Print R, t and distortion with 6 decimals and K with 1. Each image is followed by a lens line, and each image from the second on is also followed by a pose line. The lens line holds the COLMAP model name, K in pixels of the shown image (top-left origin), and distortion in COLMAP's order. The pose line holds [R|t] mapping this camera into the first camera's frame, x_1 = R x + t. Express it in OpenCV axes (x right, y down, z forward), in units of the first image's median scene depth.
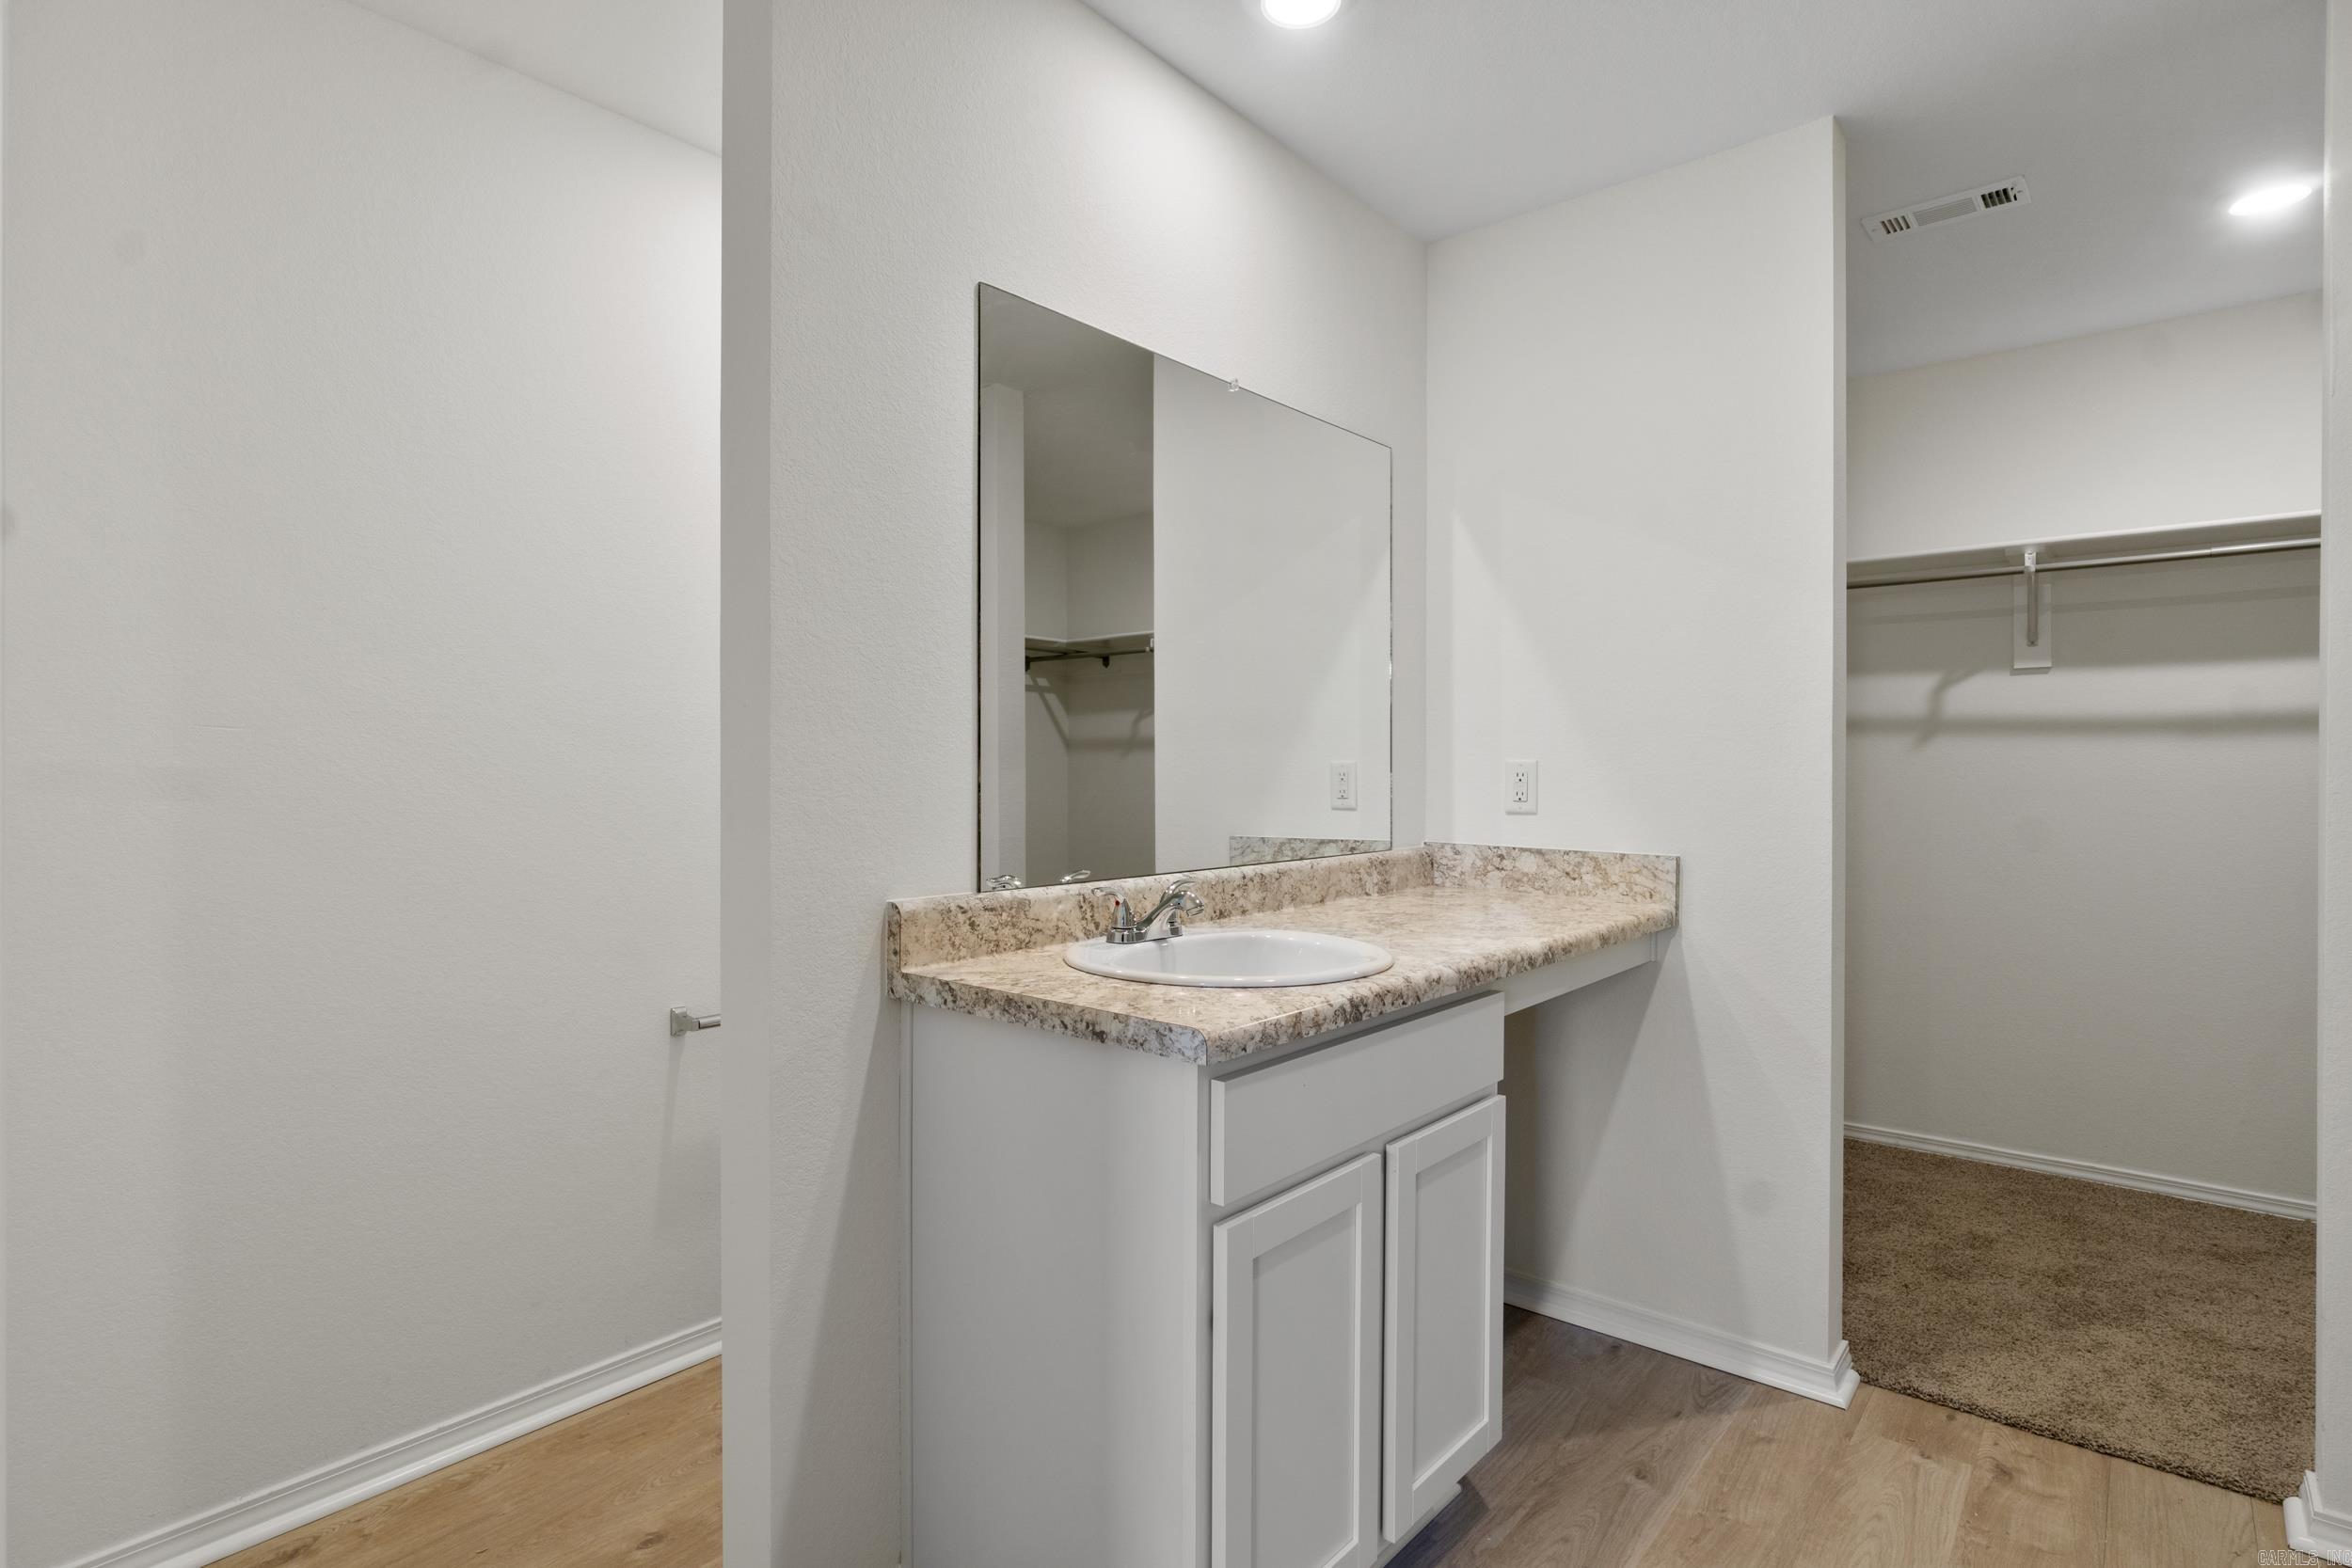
lens RADIAL K [[1189.6, 0, 1163.8], [0, 1189.6, 796.7], [0, 0, 1]] dist [-0.014227, 0.007247]
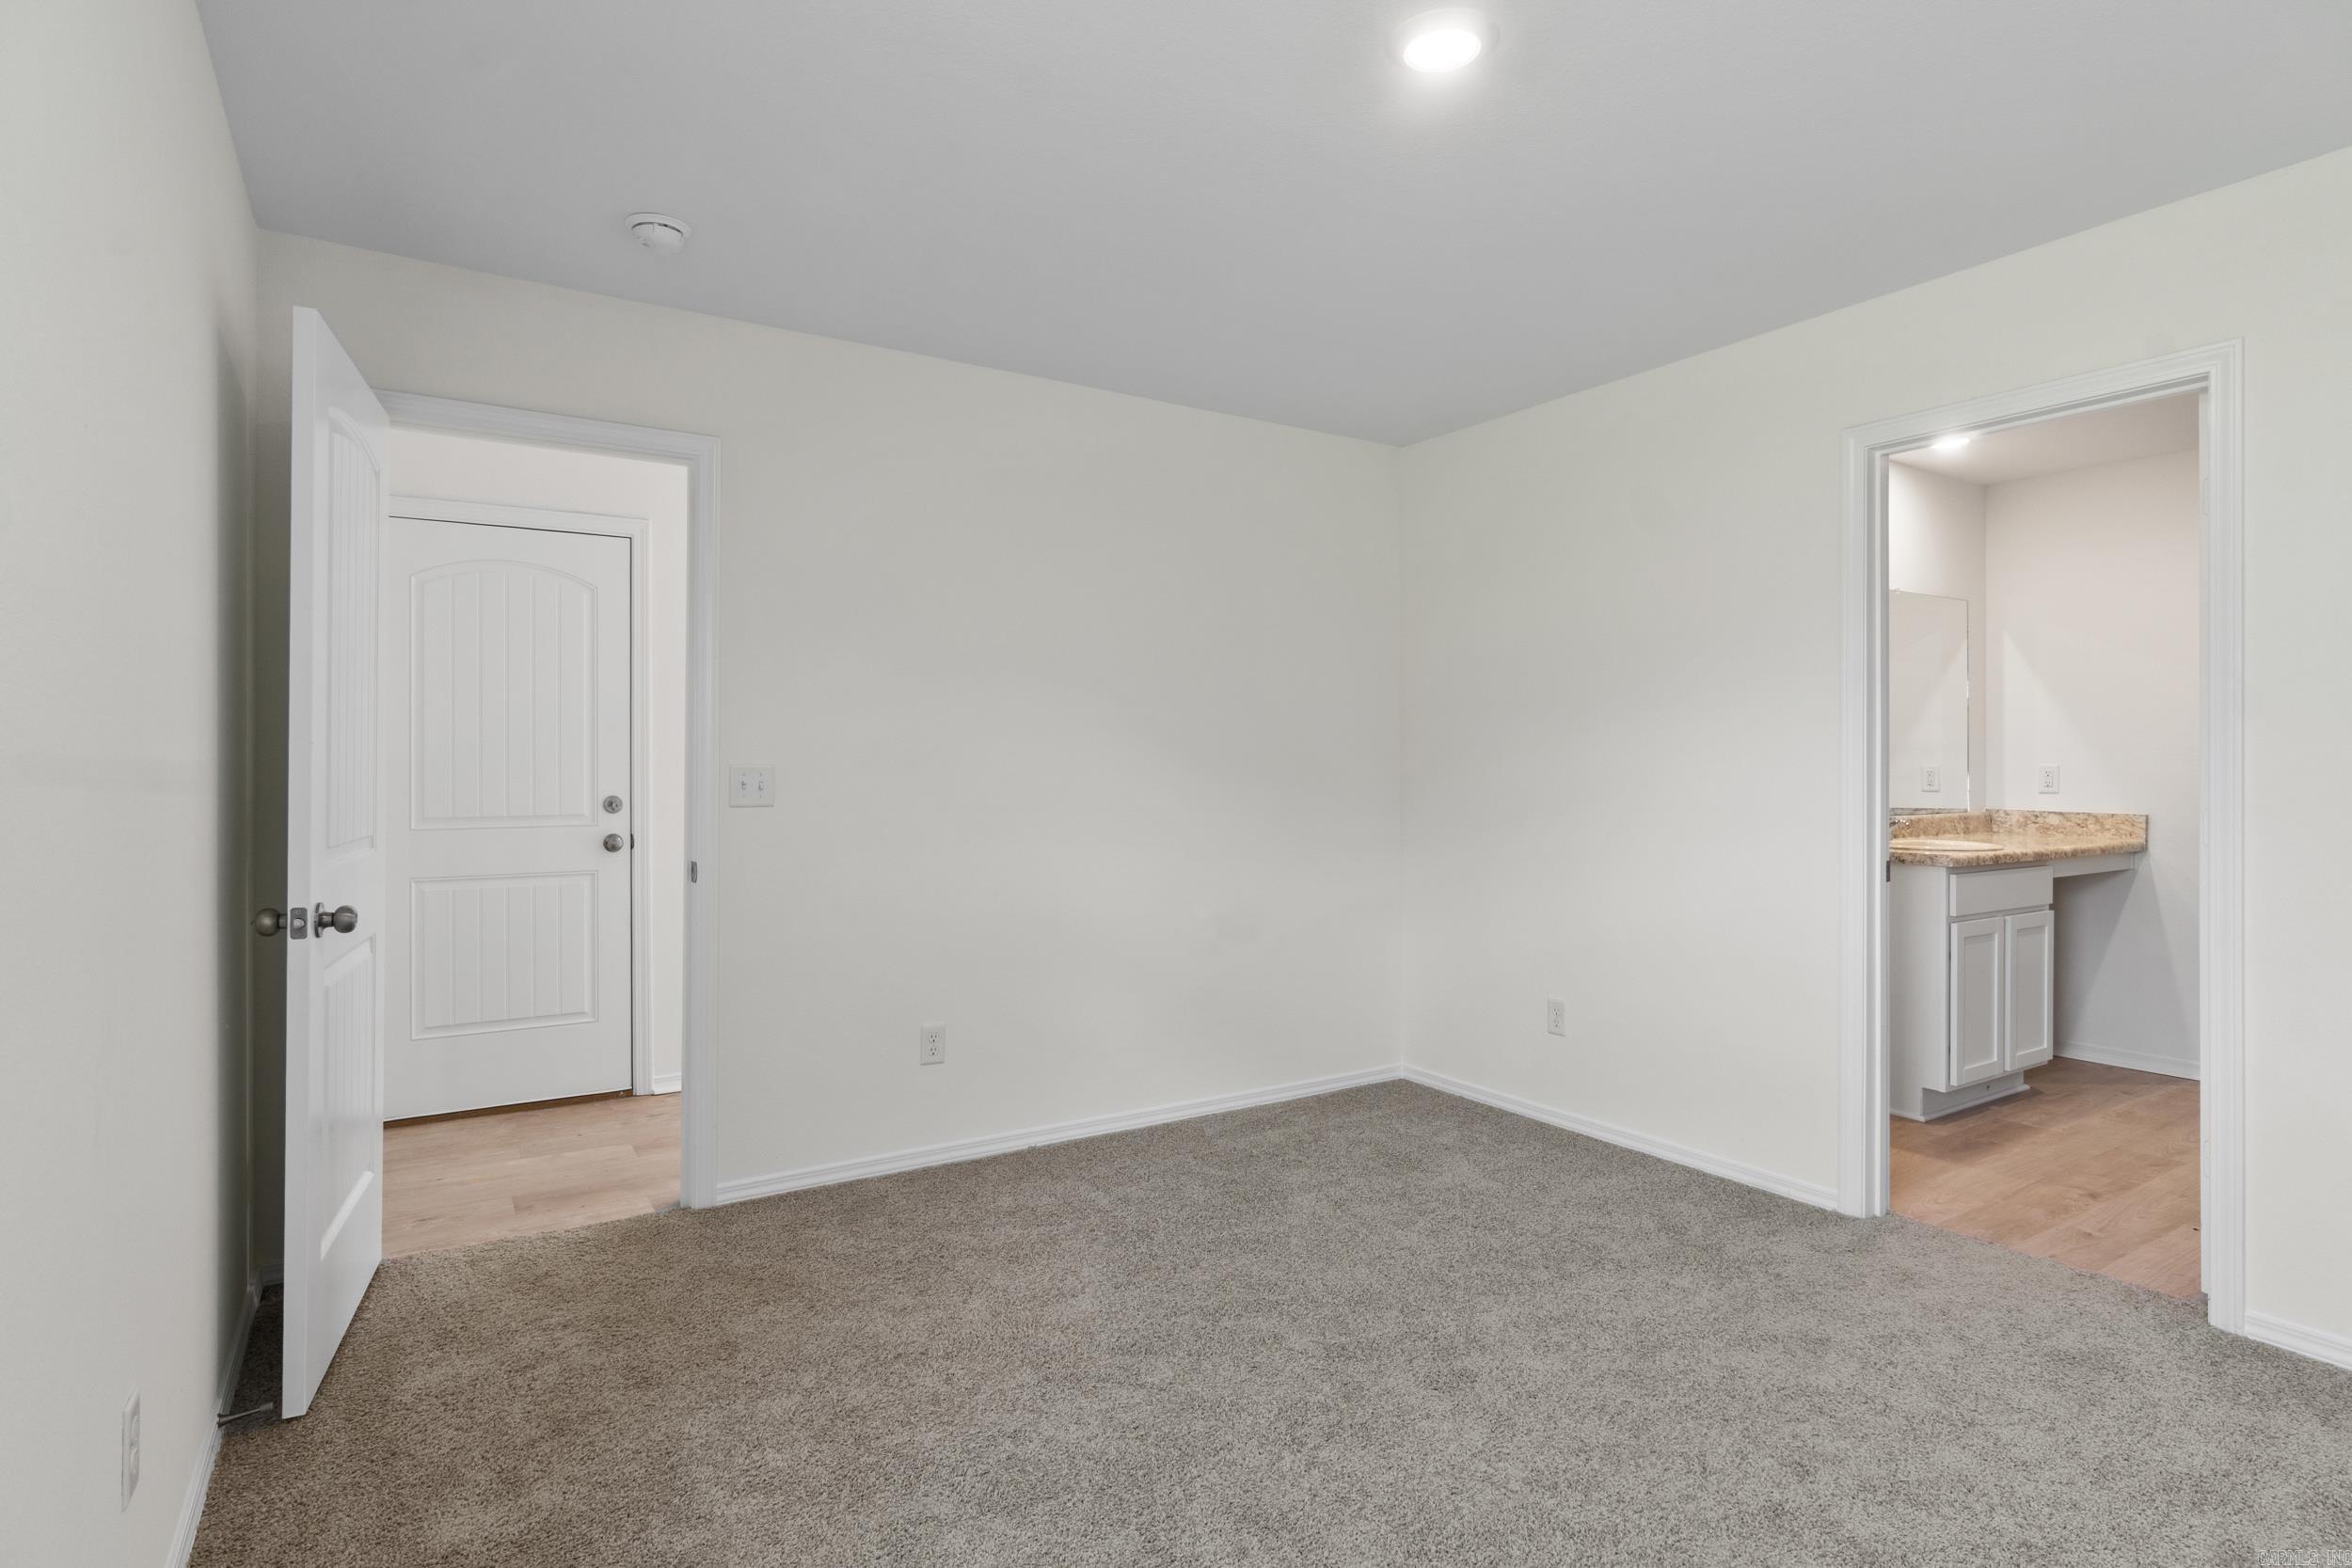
lens RADIAL K [[1189.6, 0, 1175.3], [0, 1189.6, 766.7], [0, 0, 1]] dist [-0.014227, 0.007247]
pose [[0.953914, 0.000877, -0.300078, -0.511815], [-0.006758, 0.999805, -0.018561, 0.018440], [0.300003, 0.019733, 0.953734, -1.346878]]
